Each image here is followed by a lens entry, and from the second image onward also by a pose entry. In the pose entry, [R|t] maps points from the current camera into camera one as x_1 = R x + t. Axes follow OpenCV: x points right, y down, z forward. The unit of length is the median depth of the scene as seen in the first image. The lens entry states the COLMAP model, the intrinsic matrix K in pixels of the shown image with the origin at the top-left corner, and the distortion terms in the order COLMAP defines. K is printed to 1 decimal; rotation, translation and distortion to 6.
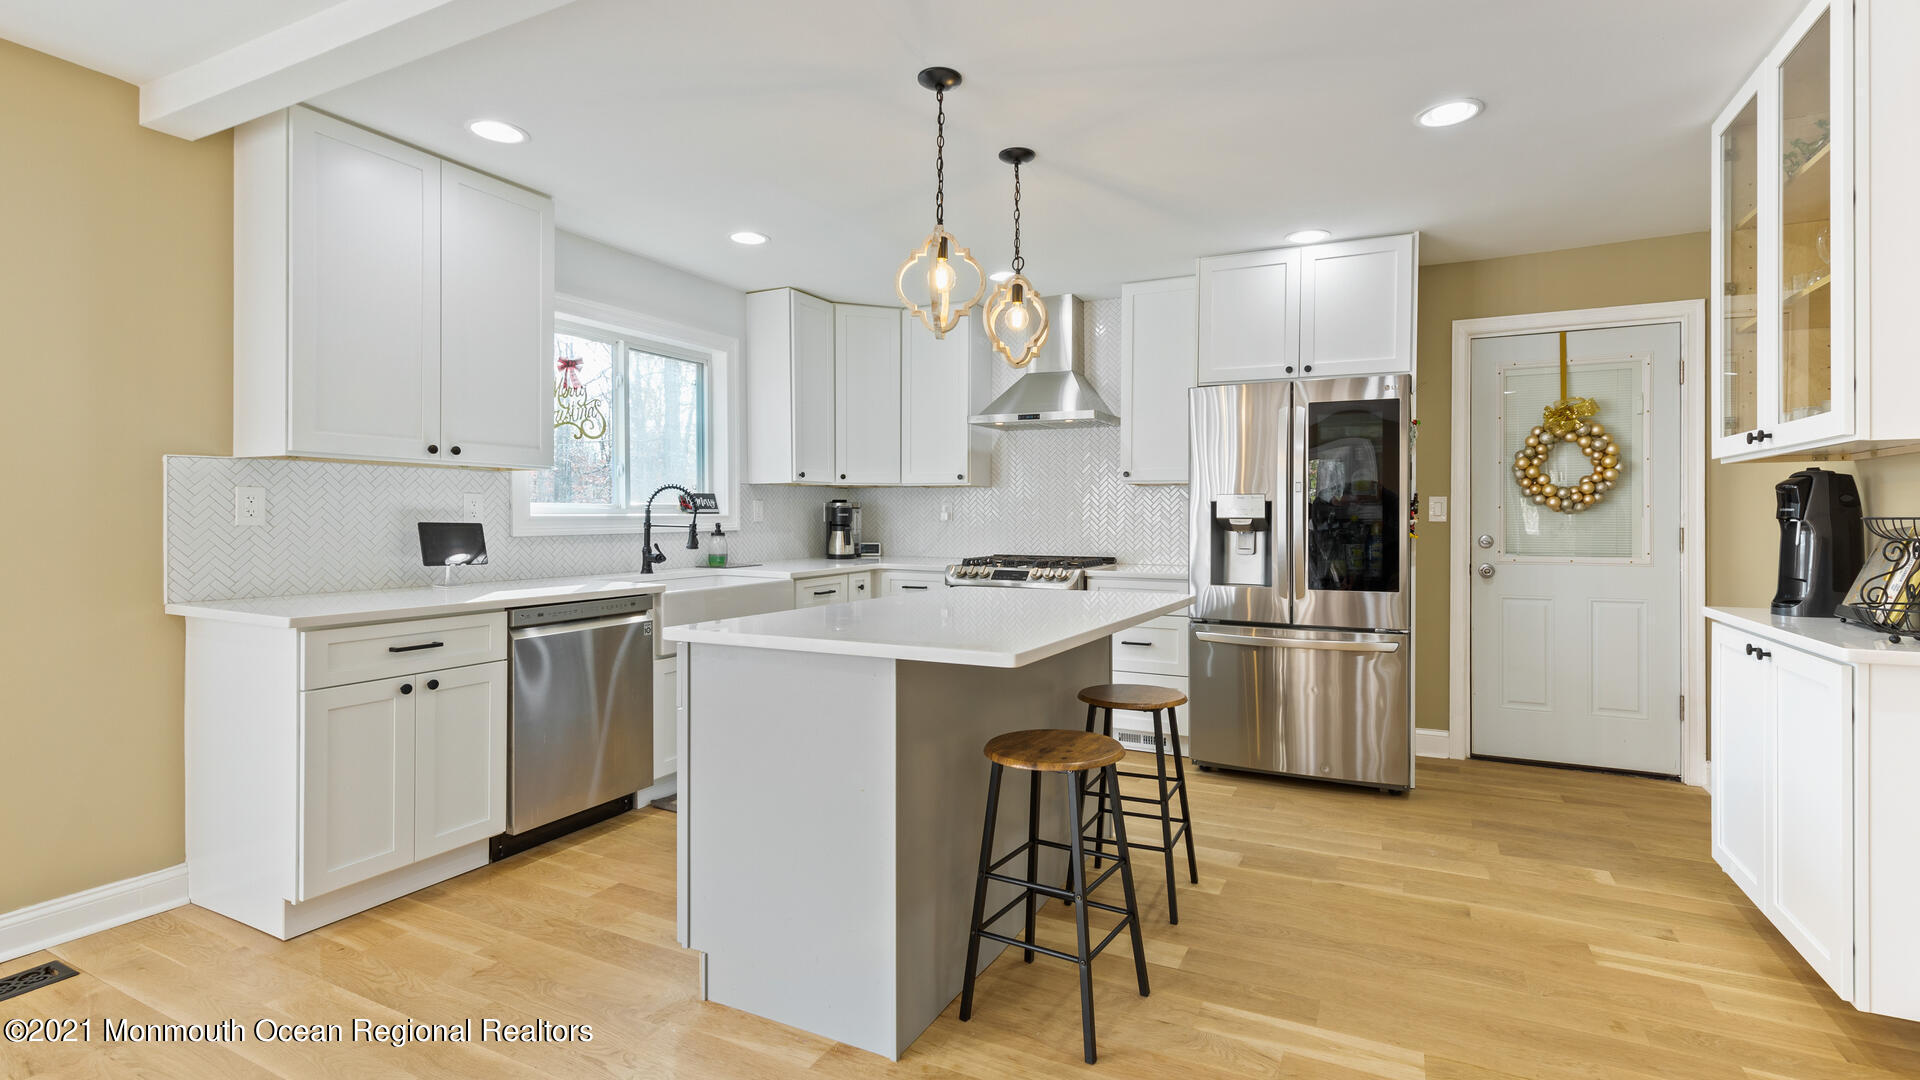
lens RADIAL K [[874.3, 0, 978.3], [0, 874.3, 516.9], [0, 0, 1]] dist [0.004692, -0.000312]
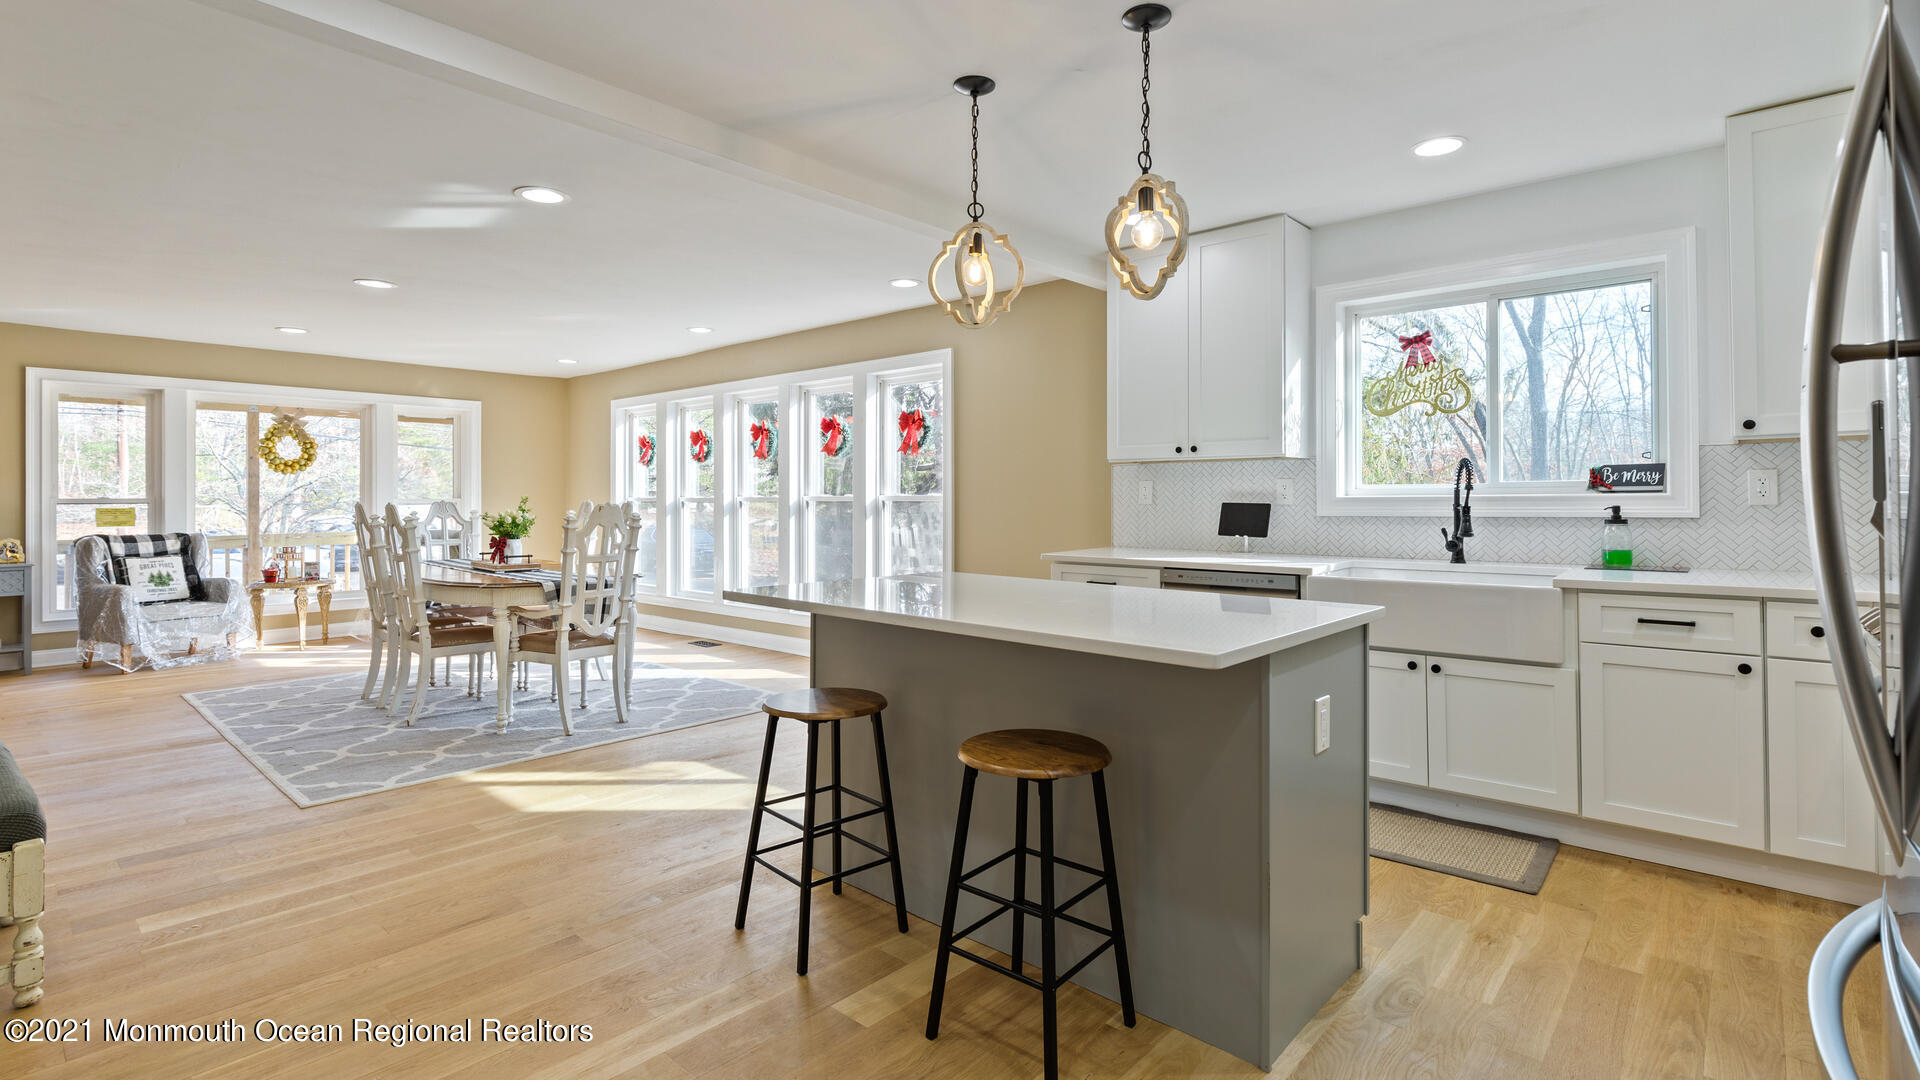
lens RADIAL K [[881.8, 0, 971.1], [0, 881.8, 489.4], [0, 0, 1]] dist [-0.000936, 0.000054]
pose [[-0.258854, -0.011507, -0.965848, 0.576294], [0.002560, 0.999917, -0.012599, 0.001559], [0.965913, -0.005734, -0.258803, 0.744811]]
